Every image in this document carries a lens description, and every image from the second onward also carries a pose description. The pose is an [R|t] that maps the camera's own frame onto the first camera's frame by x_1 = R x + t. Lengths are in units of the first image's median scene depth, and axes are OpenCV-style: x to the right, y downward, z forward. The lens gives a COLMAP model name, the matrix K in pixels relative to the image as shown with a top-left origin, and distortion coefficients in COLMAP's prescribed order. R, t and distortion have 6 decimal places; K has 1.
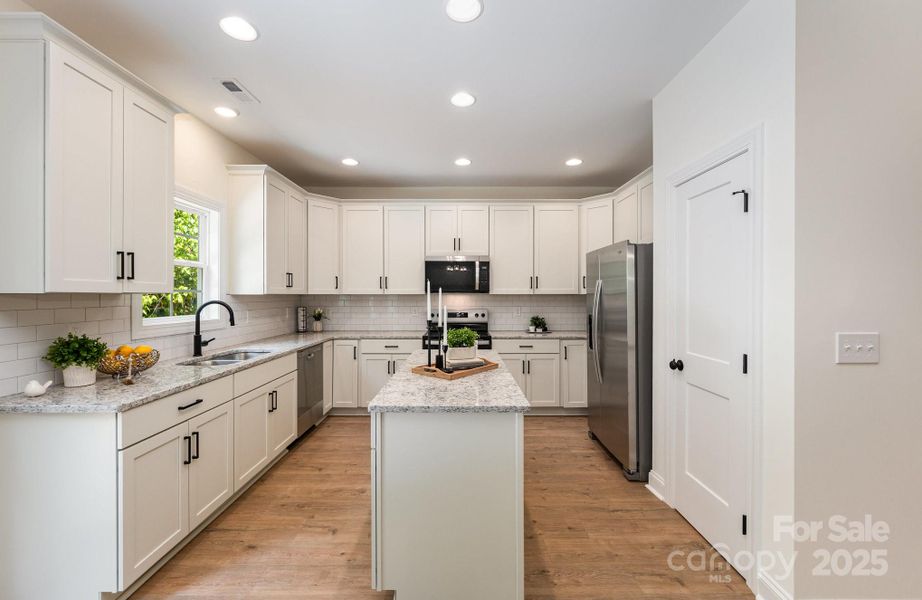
lens RADIAL K [[371.2, 0, 461.9], [0, 371.2, 294.3], [0, 0, 1]] dist [-0.000939, -0.000194]
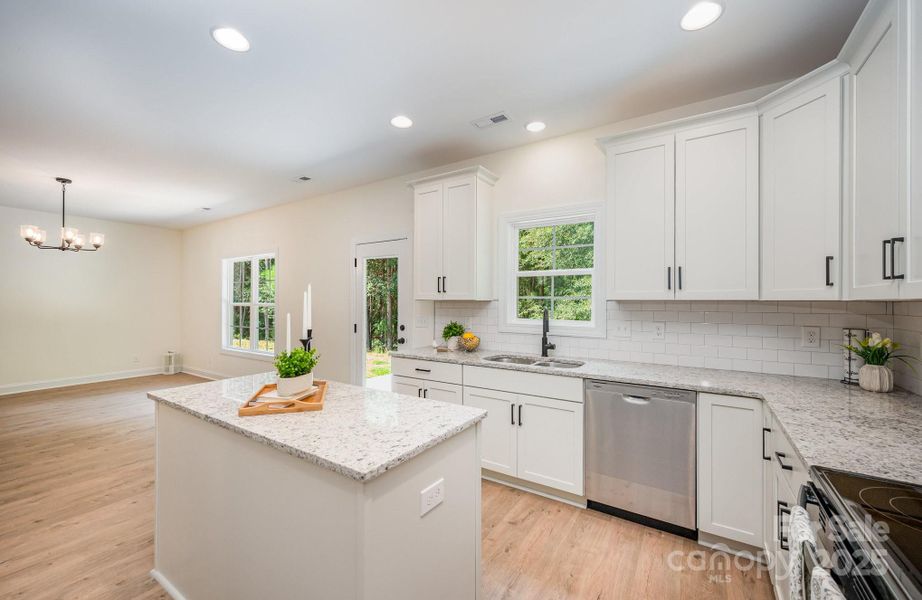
lens RADIAL K [[369.9, 0, 461.0], [0, 369.9, 300.0], [0, 0, 1]] dist [-0.002169, -0.000193]
pose [[-0.546738, -0.002294, -0.837301, 0.289284], [-0.000634, 0.999997, -0.002326, 0.000016], [0.837304, -0.000741, -0.546738, 1.148406]]
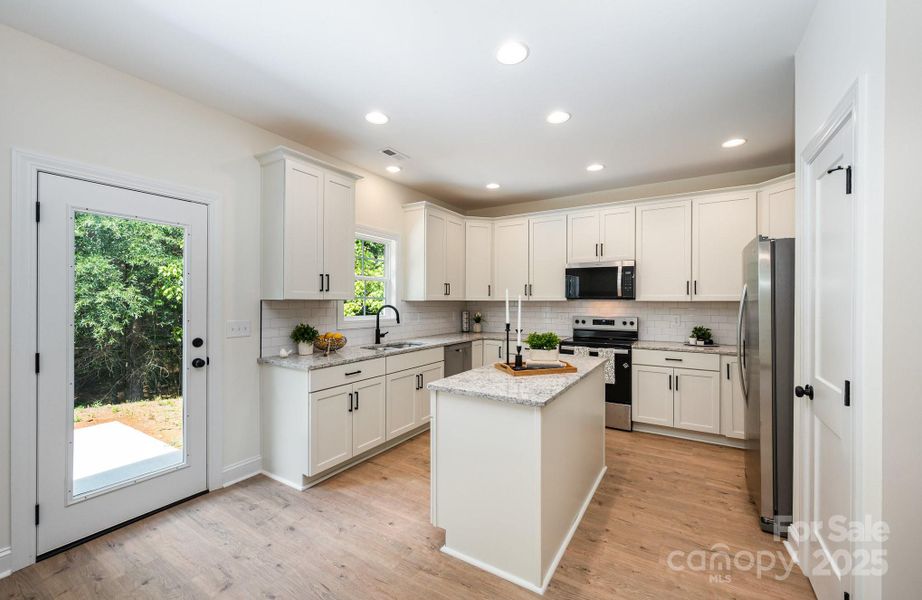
lens RADIAL K [[369.9, 0, 461.0], [0, 369.9, 300.0], [0, 0, 1]] dist [-0.002169, -0.000193]
pose [[0.849629, 0.001591, -0.527379, 0.253750], [-0.002377, 0.999997, -0.000814, -0.001283], [0.527376, 0.001945, 0.849630, -0.031712]]
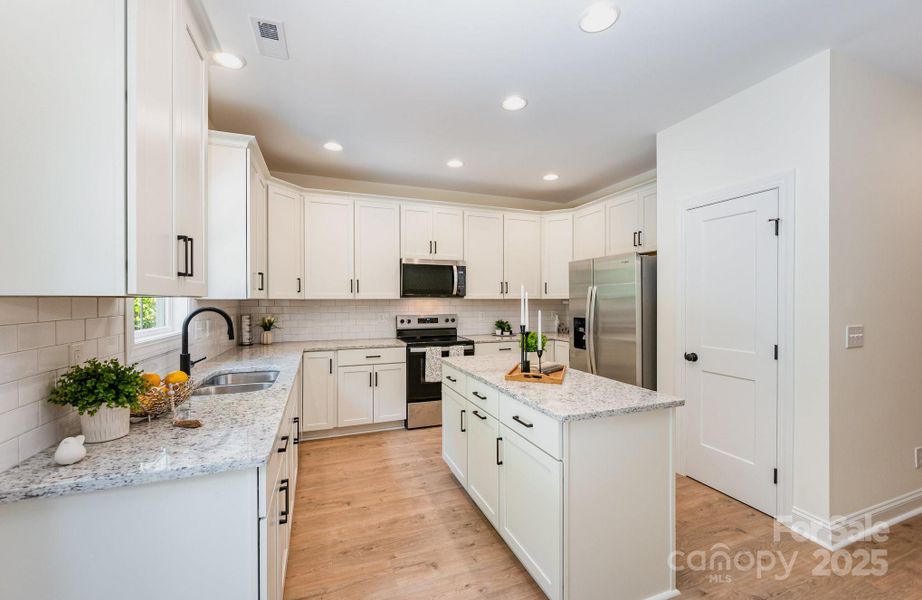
lens RADIAL K [[369.9, 0, 461.0], [0, 369.9, 300.0], [0, 0, 1]] dist [-0.002169, -0.000193]
pose [[0.934797, -0.000587, 0.355183, -0.379948], [0.000083, 0.999999, 0.001435, 0.001266], [-0.355183, -0.001312, 0.934796, 0.095754]]
